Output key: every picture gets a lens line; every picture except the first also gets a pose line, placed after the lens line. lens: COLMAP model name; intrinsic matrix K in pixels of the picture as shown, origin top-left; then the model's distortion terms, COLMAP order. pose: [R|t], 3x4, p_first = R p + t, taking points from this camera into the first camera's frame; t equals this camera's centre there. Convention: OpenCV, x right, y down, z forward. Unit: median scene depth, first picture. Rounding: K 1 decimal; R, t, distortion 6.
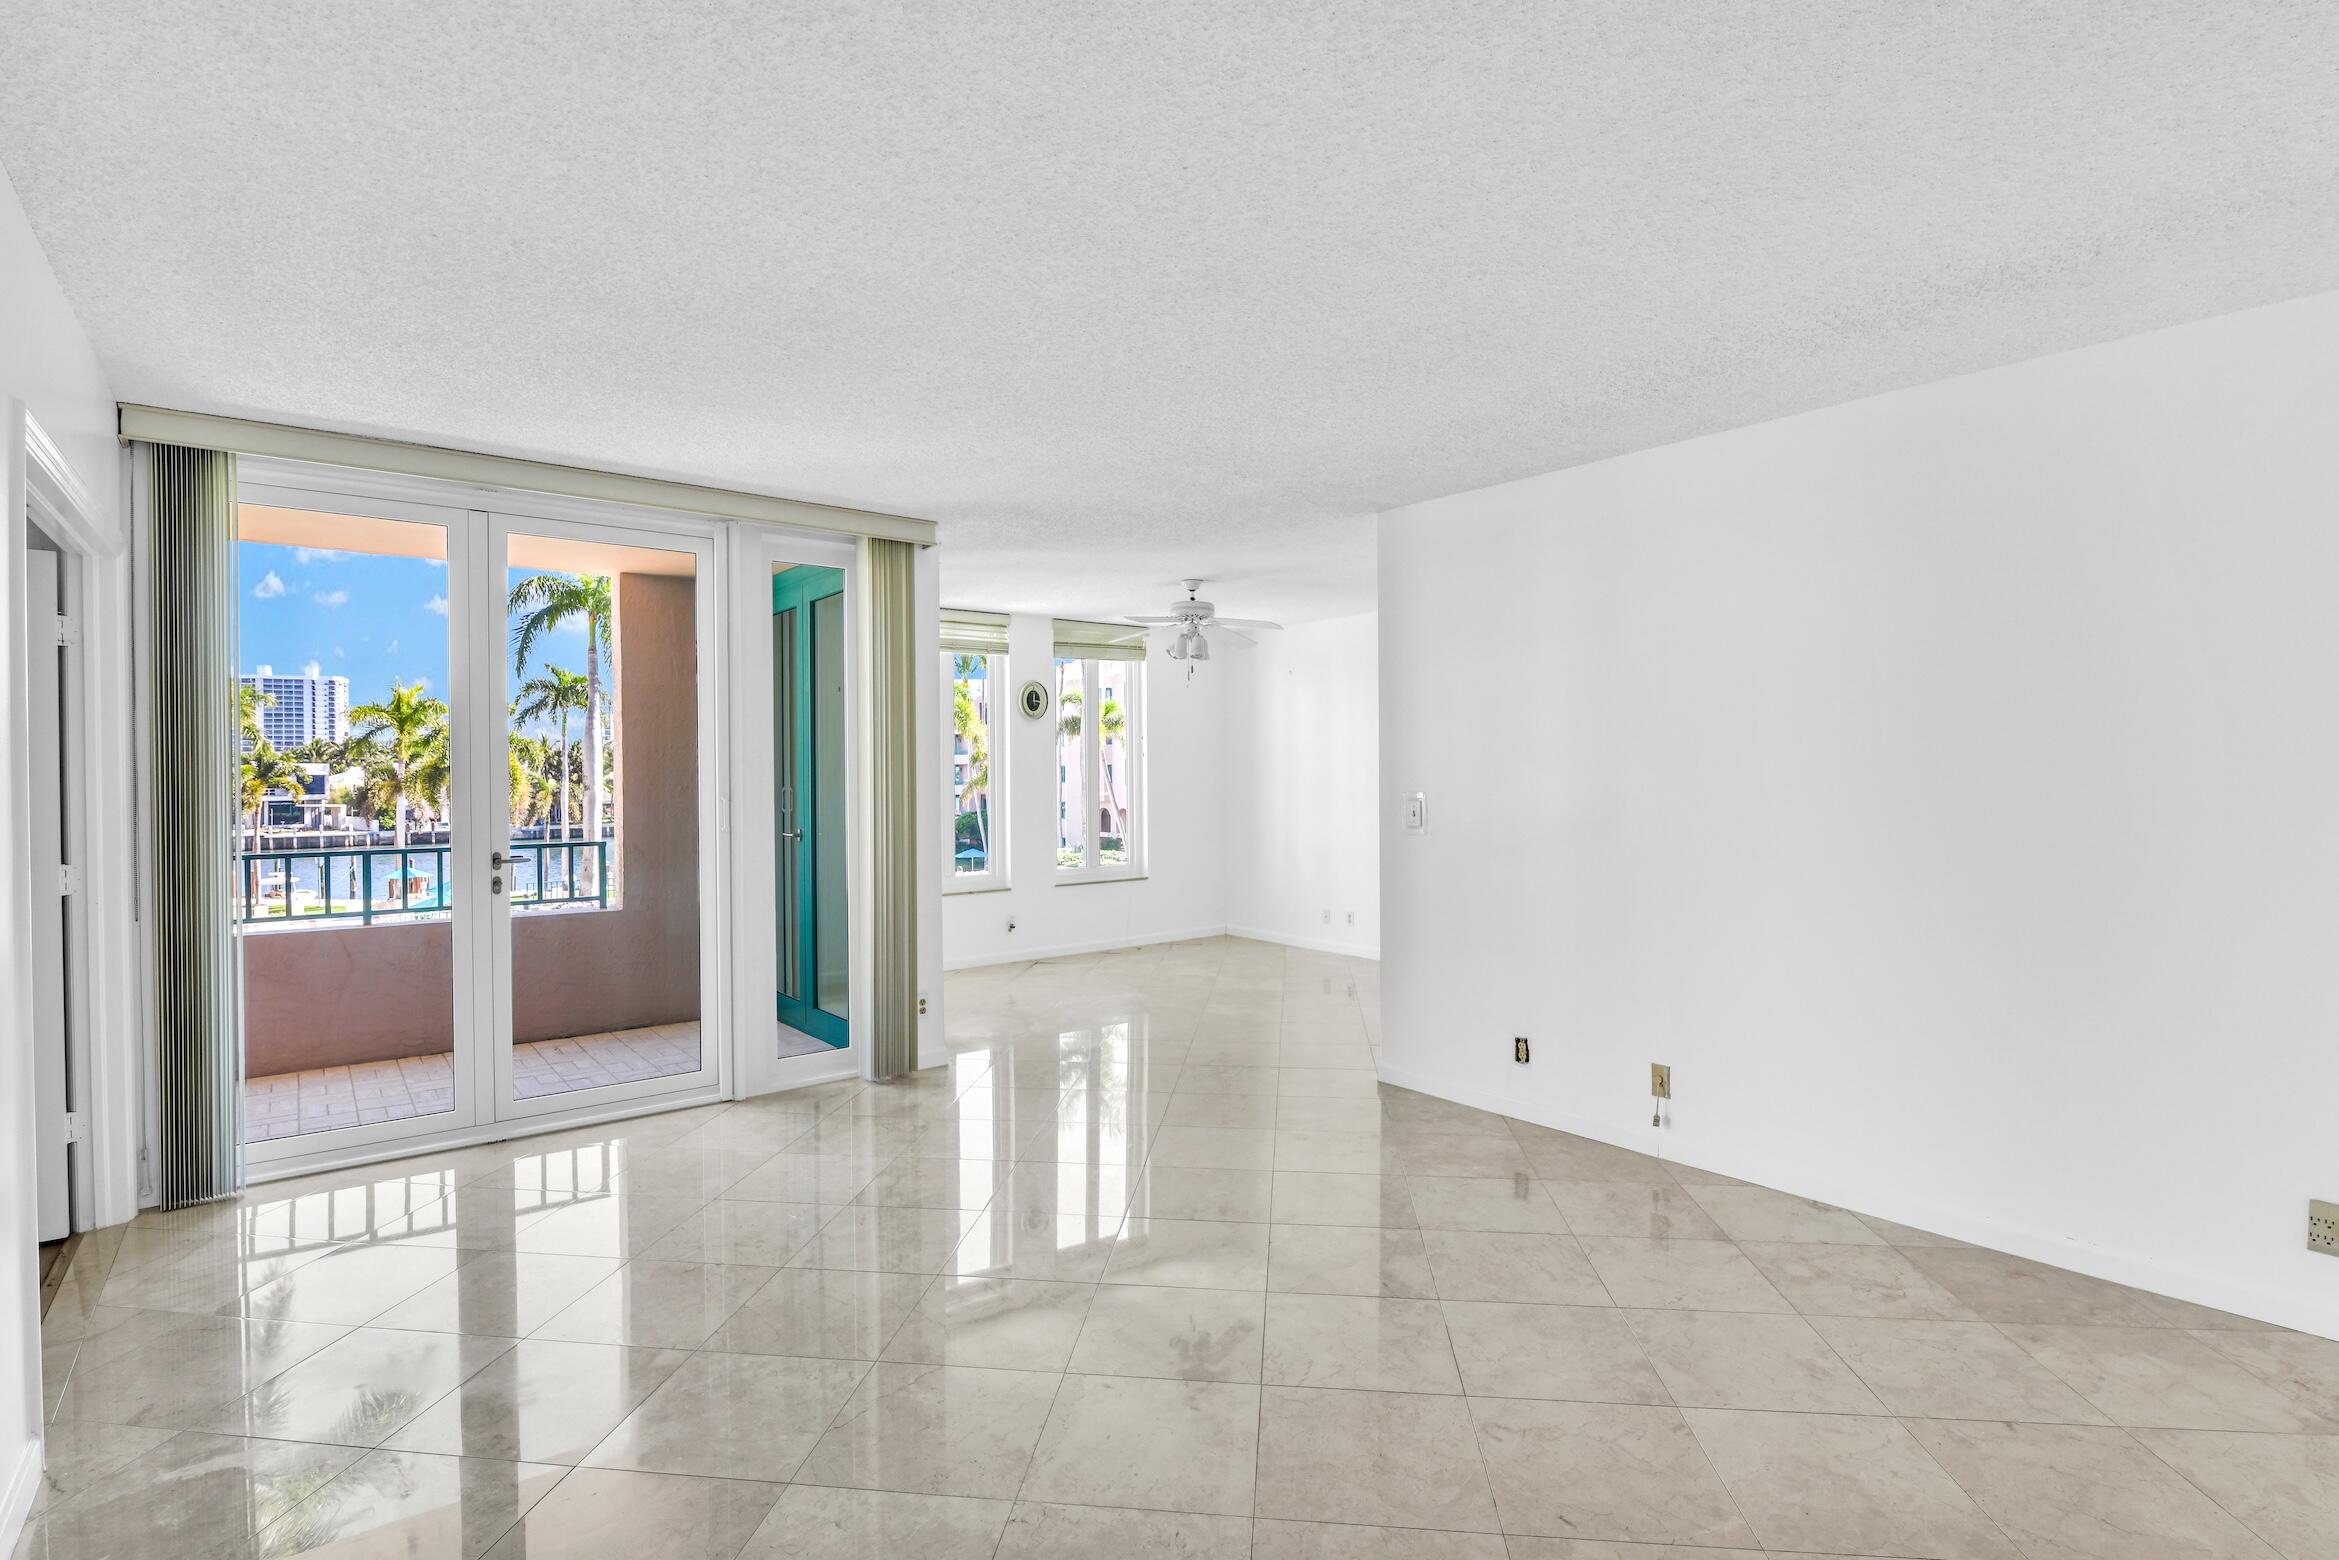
lens RADIAL K [[1132.0, 0, 1181.2], [0, 1132.0, 784.5], [0, 0, 1]] dist [-0.017333, 0.000175]
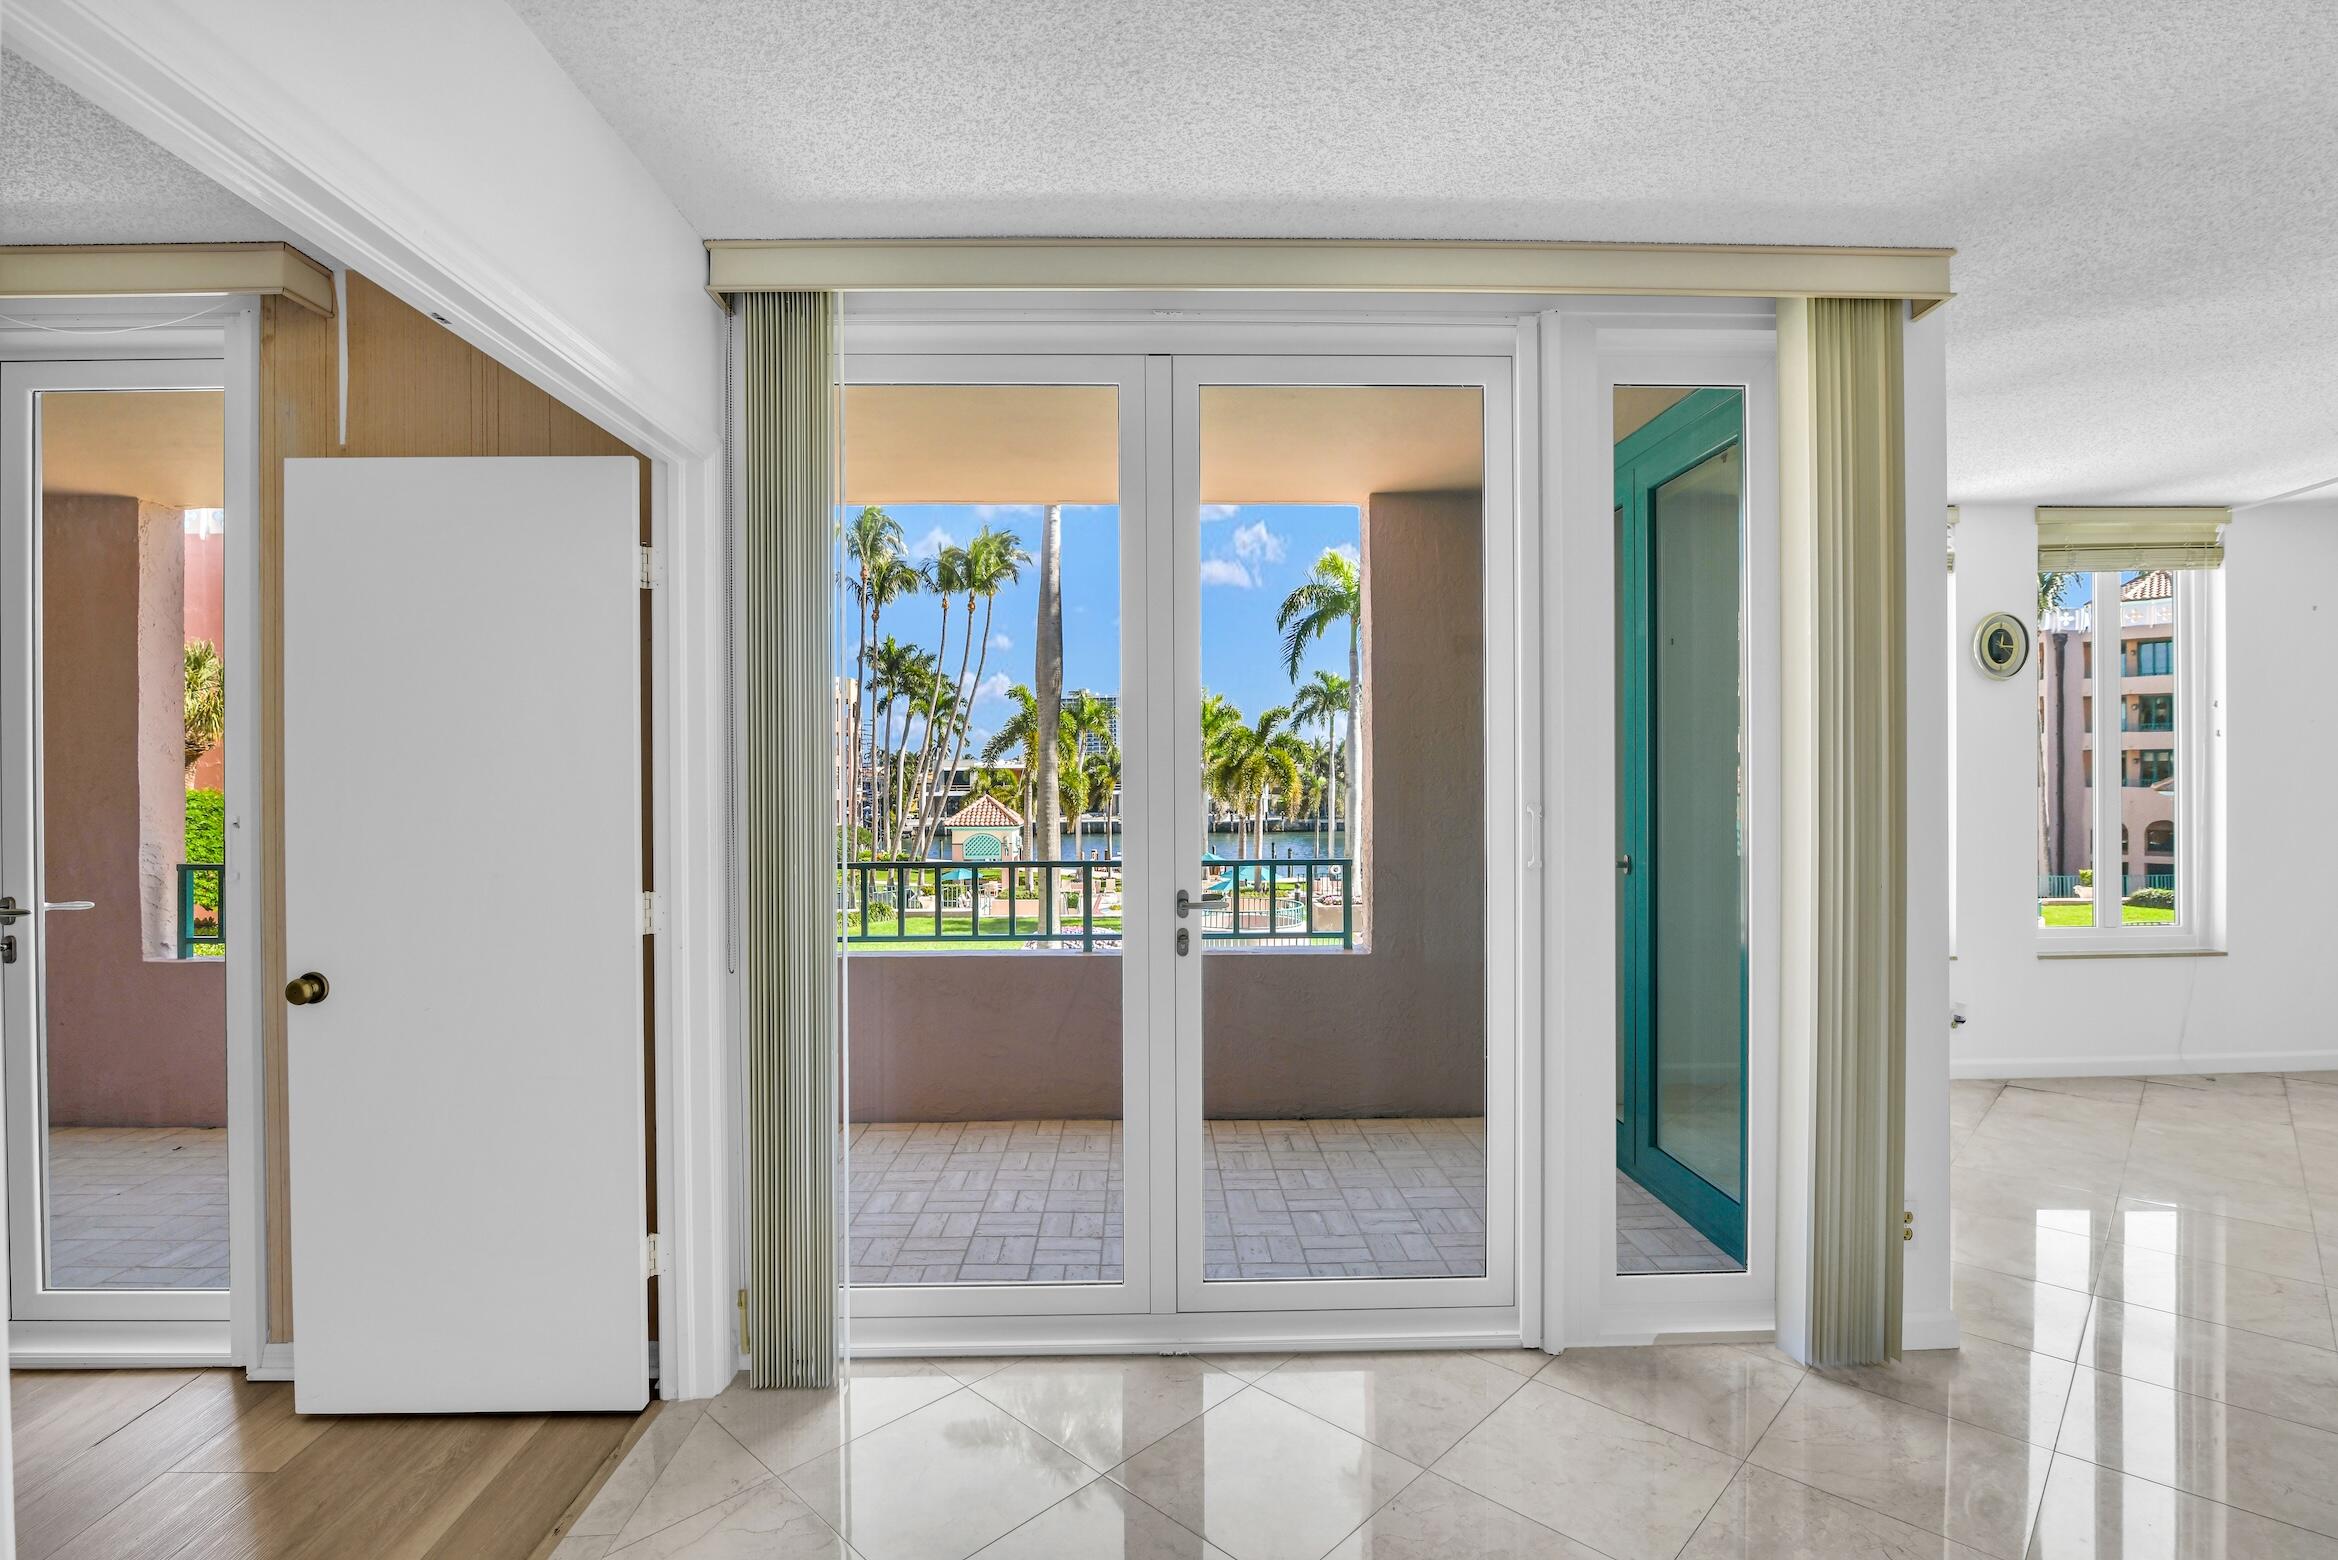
lens RADIAL K [[1131.6, 0, 1152.6], [0, 1131.6, 783.4], [0, 0, 1]] dist [-0.017333, 0.000175]
pose [[0.789965, 0.004722, -0.613133, -0.123990], [-0.004450, 0.999988, 0.001967, -0.000504], [0.613135, 0.001174, 0.789977, 0.261231]]
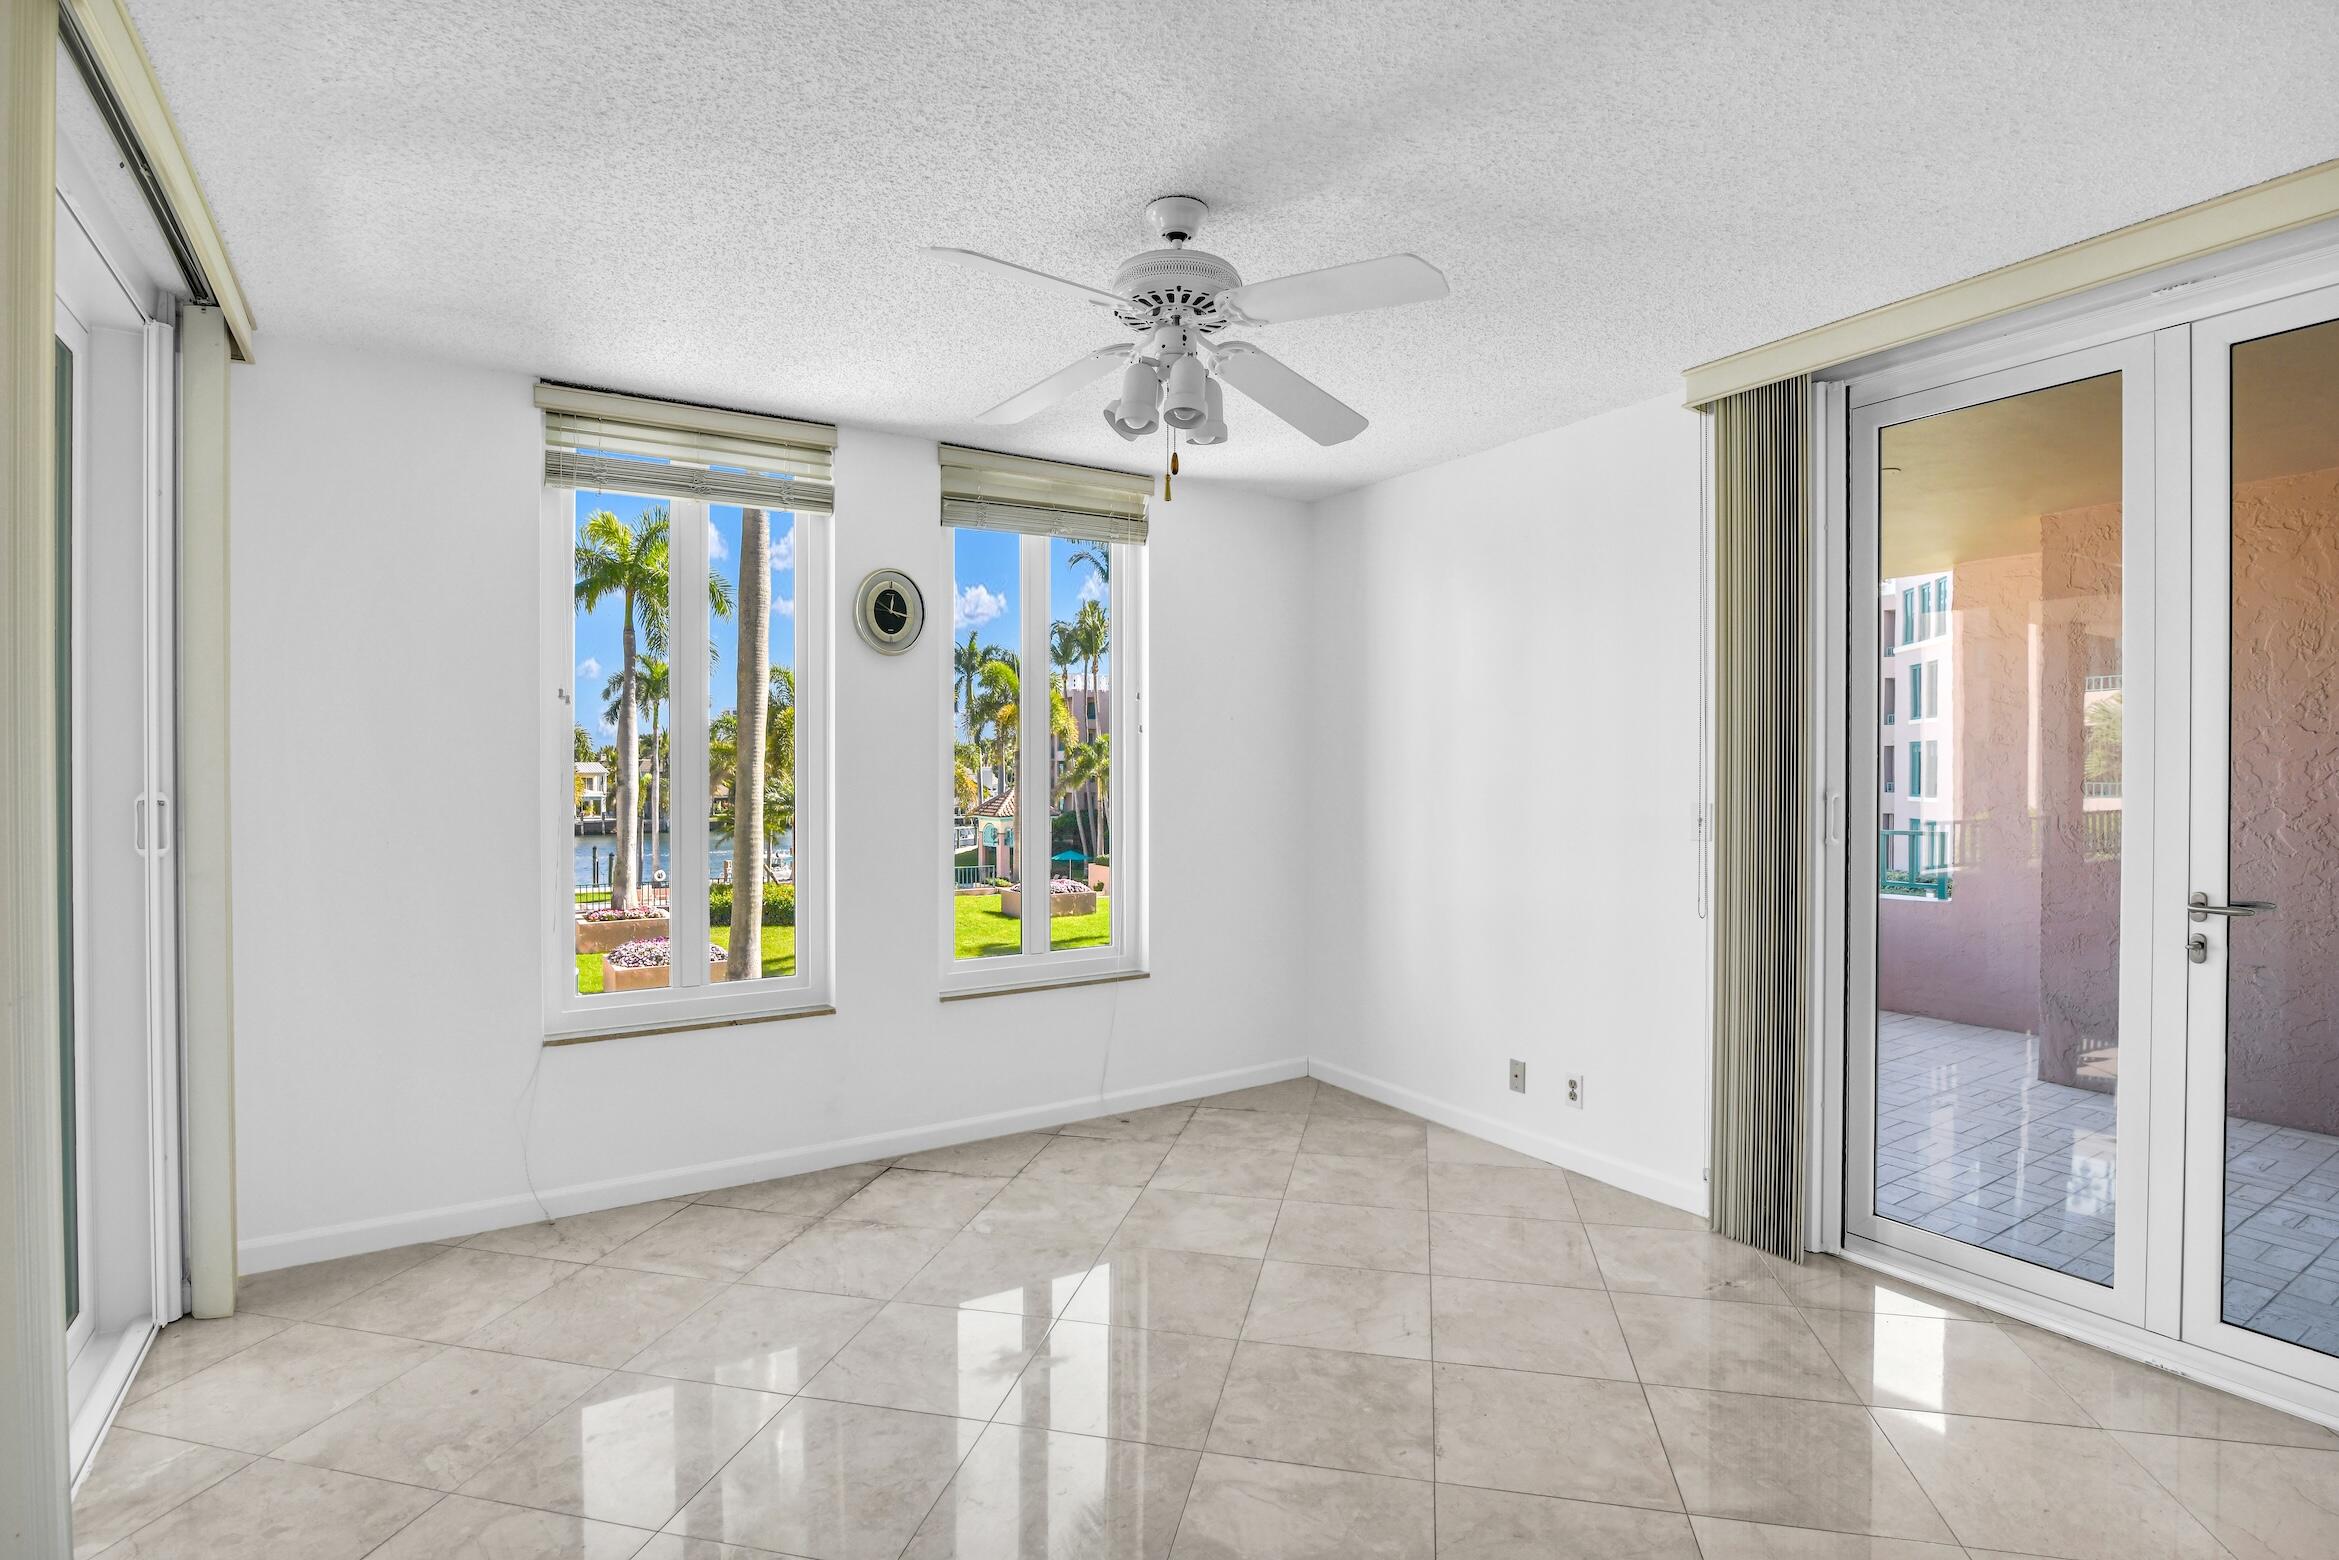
lens RADIAL K [[1132.0, 0, 1174.8], [0, 1132.0, 786.9], [0, 0, 1]] dist [-0.017333, 0.000175]
pose [[0.993974, 0.009078, -0.109235, 0.040822], [-0.008748, 0.999956, 0.003500, -0.003455], [0.109262, -0.002523, 0.994010, 0.553866]]
